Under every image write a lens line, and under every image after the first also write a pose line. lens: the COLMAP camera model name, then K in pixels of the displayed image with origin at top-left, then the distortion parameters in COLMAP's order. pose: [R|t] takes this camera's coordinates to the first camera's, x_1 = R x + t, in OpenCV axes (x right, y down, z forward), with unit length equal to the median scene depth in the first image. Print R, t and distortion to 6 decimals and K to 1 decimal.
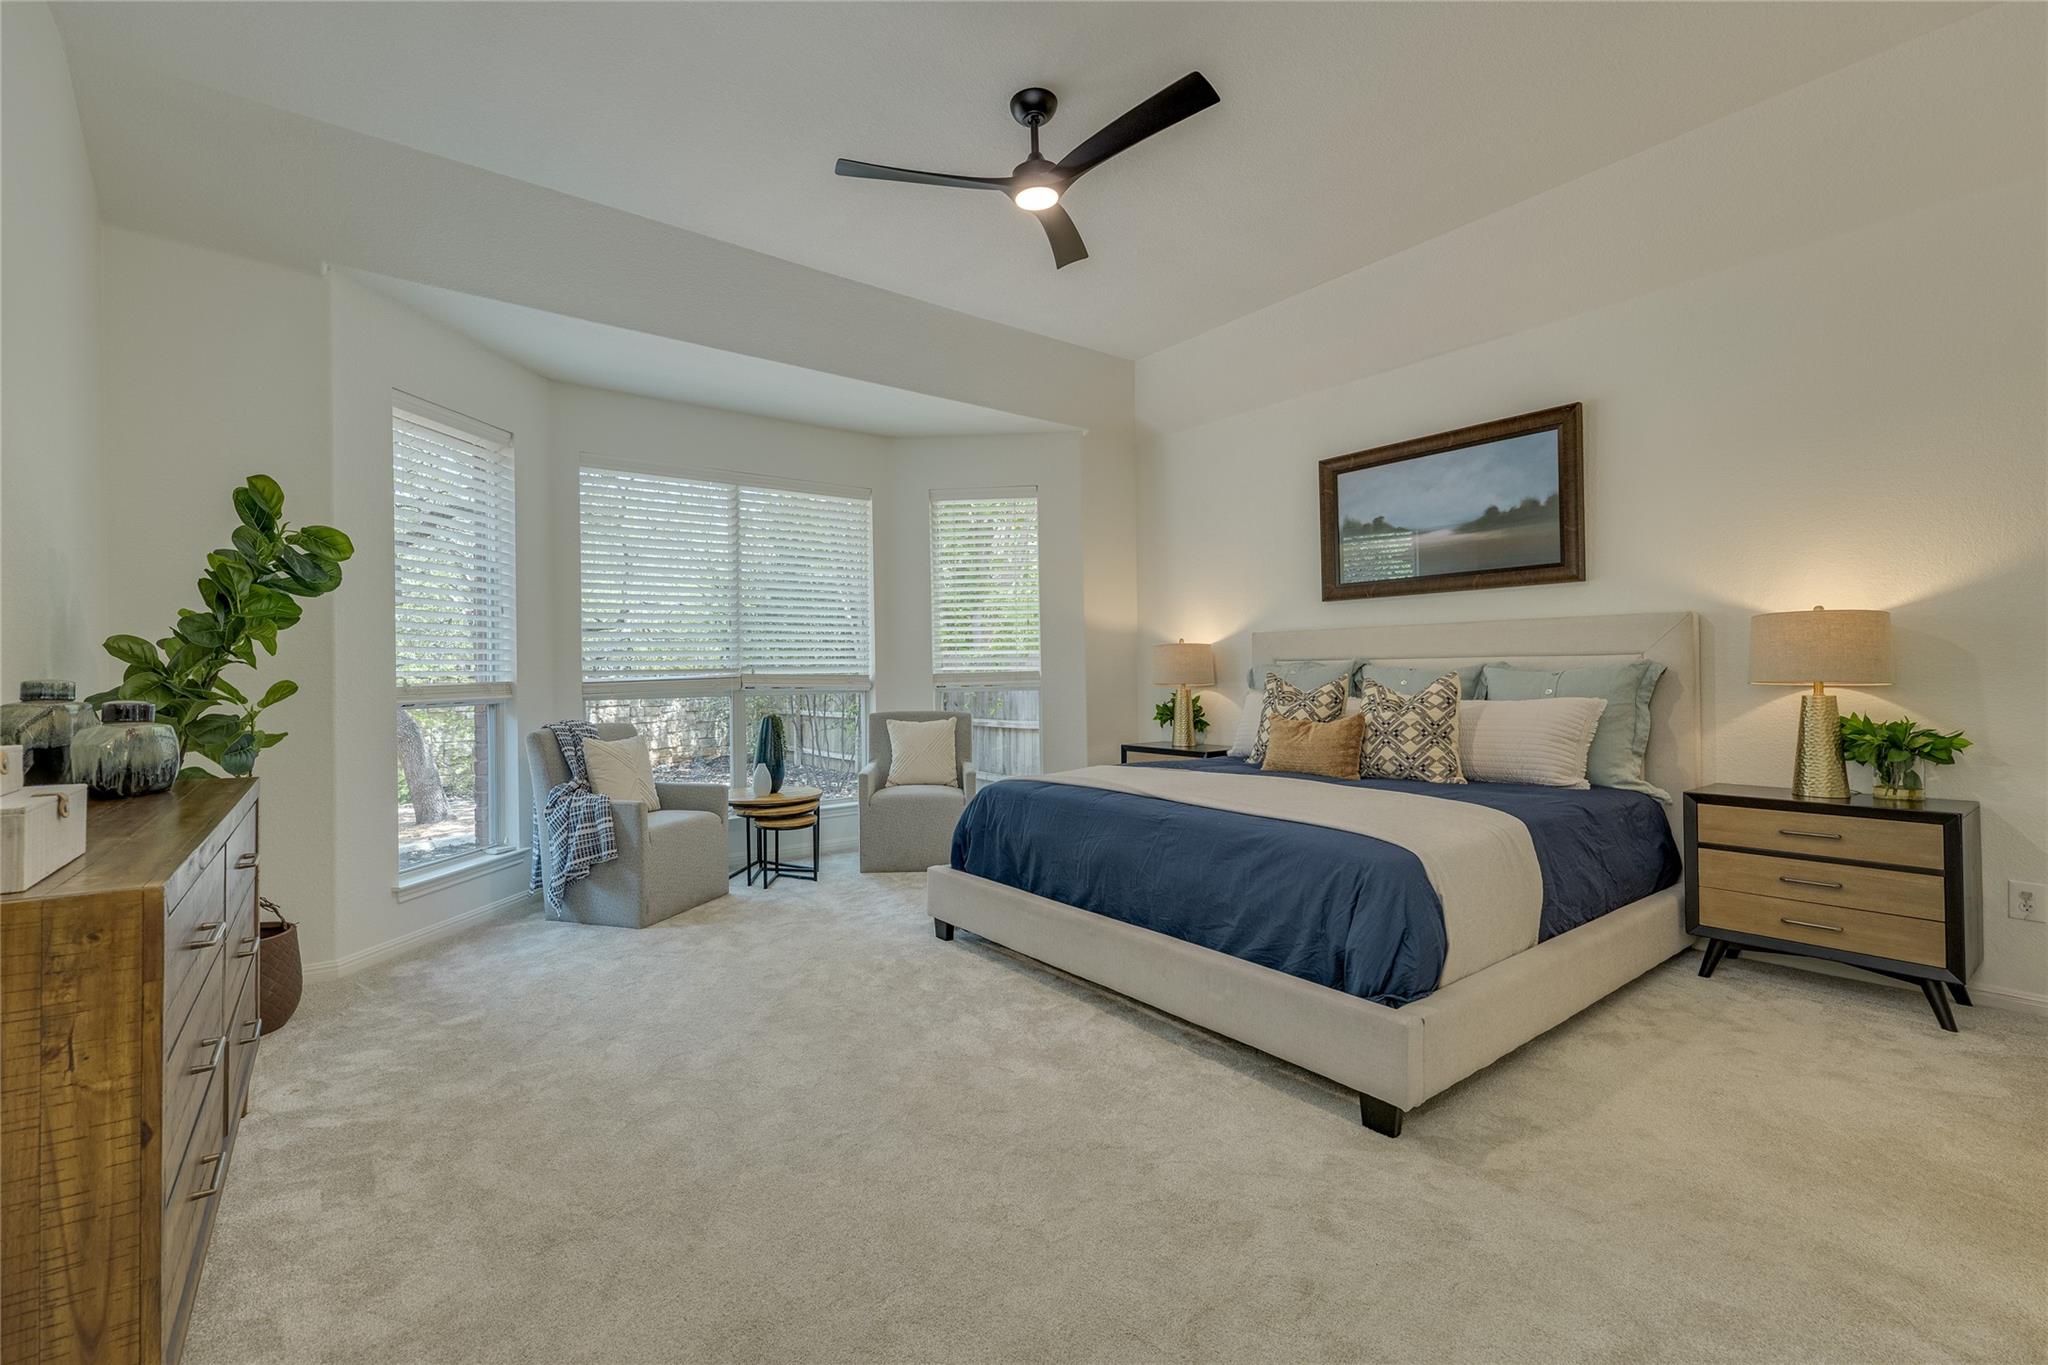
lens RADIAL K [[842.9, 0, 1031.4], [0, 842.9, 676.6], [0, 0, 1]] dist [-0.021221, 0.002574]
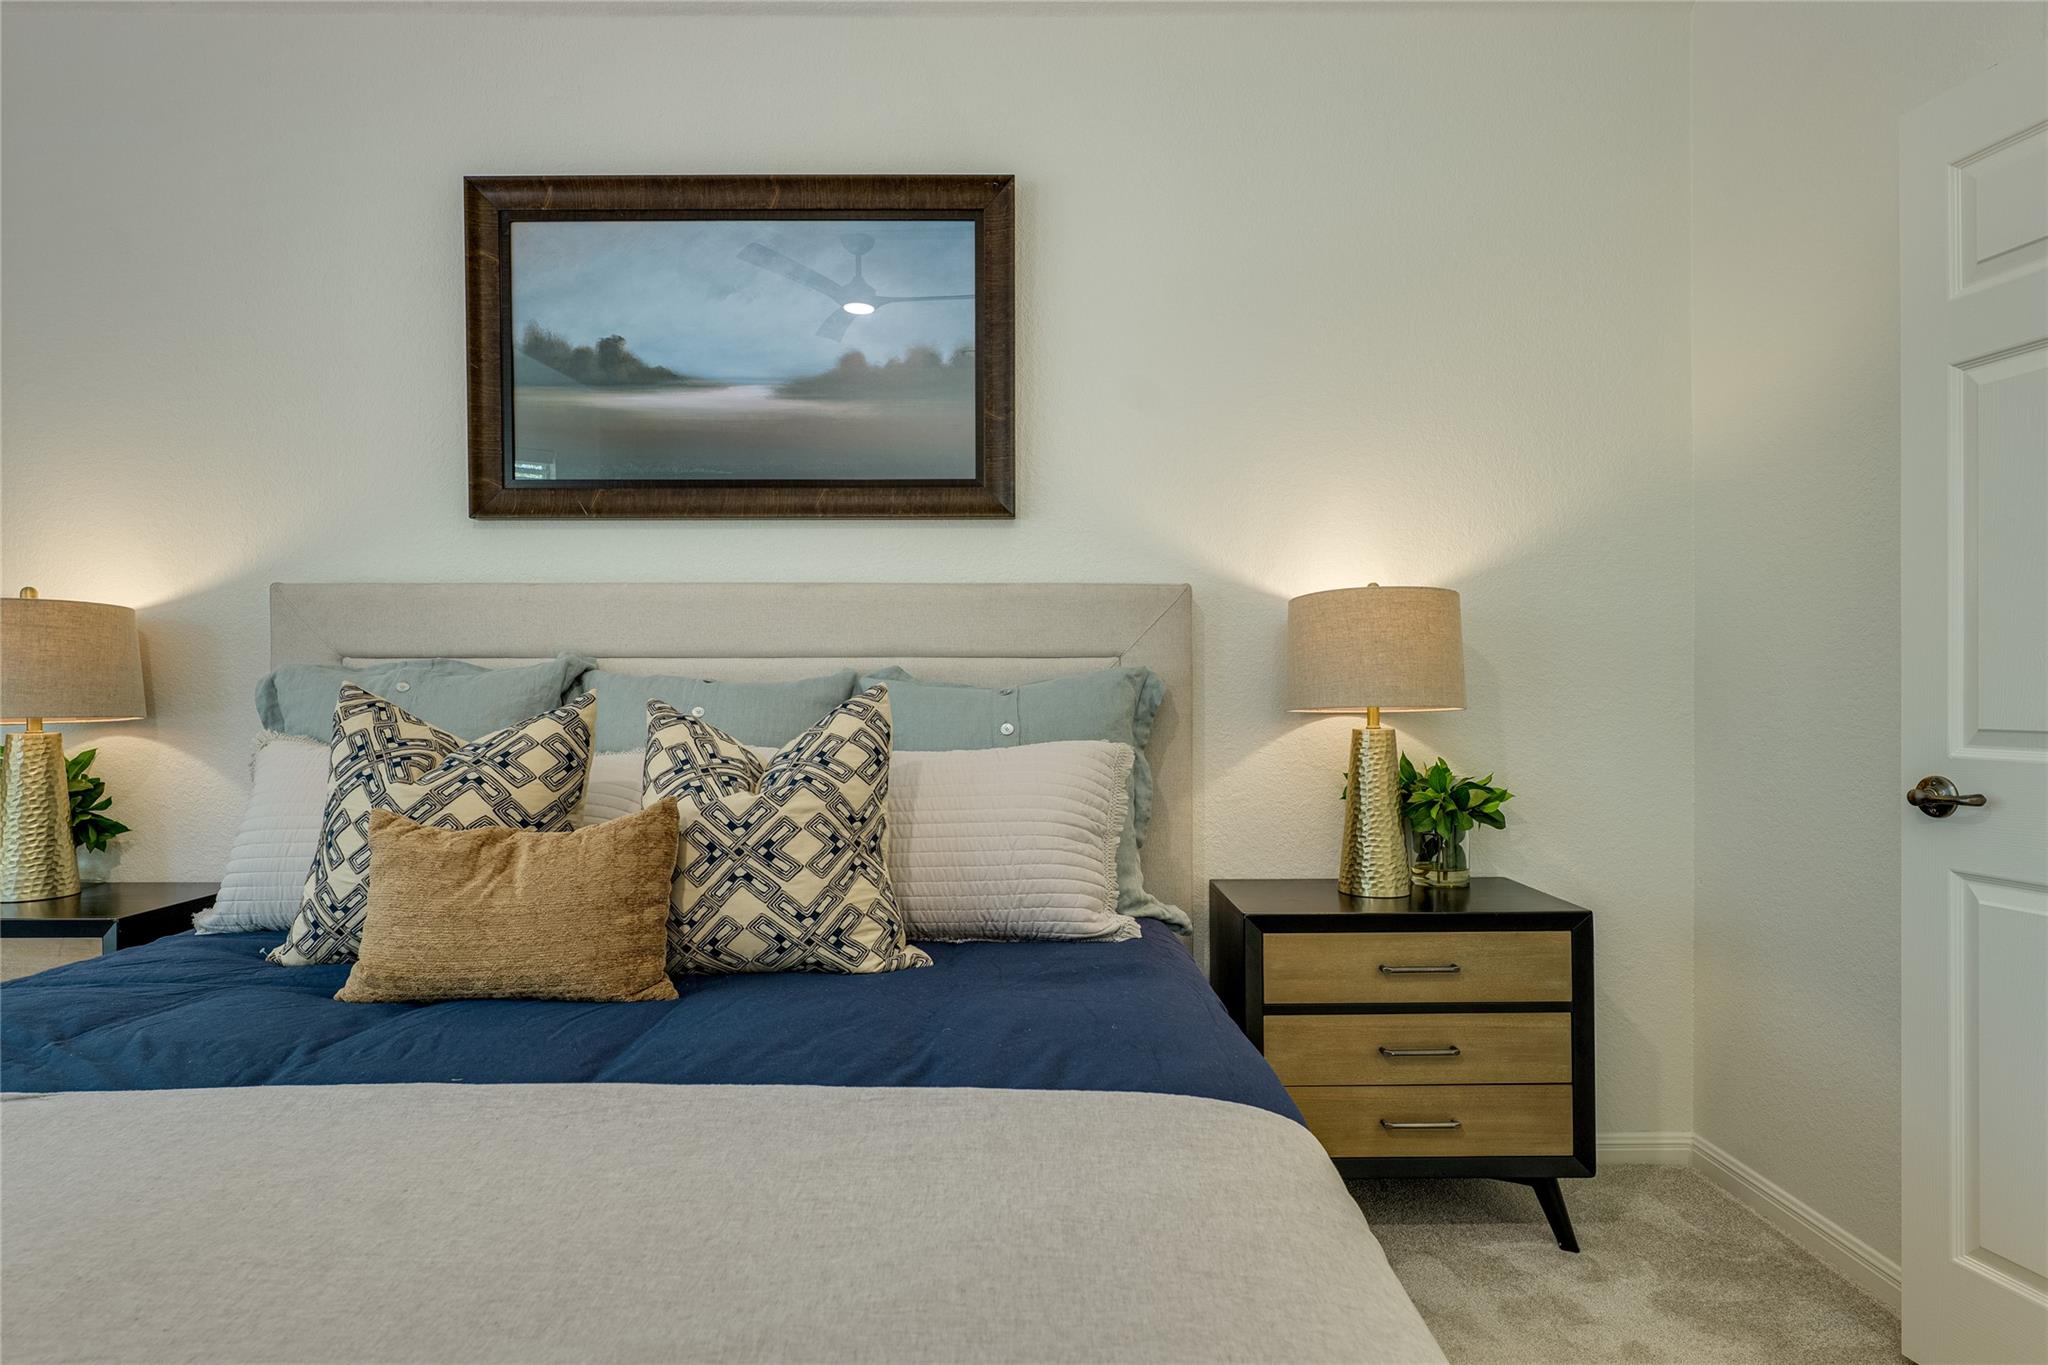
lens RADIAL K [[1159.1, 0, 1038.4], [0, 1159.1, 690.9], [0, 0, 1]] dist [0.006983, 0.000727]
pose [[0.641325, 0.006680, 0.767241, 0.107981], [-0.000831, 0.999968, -0.008011, 0.001282], [-0.767269, 0.004500, 0.641309, 0.523490]]
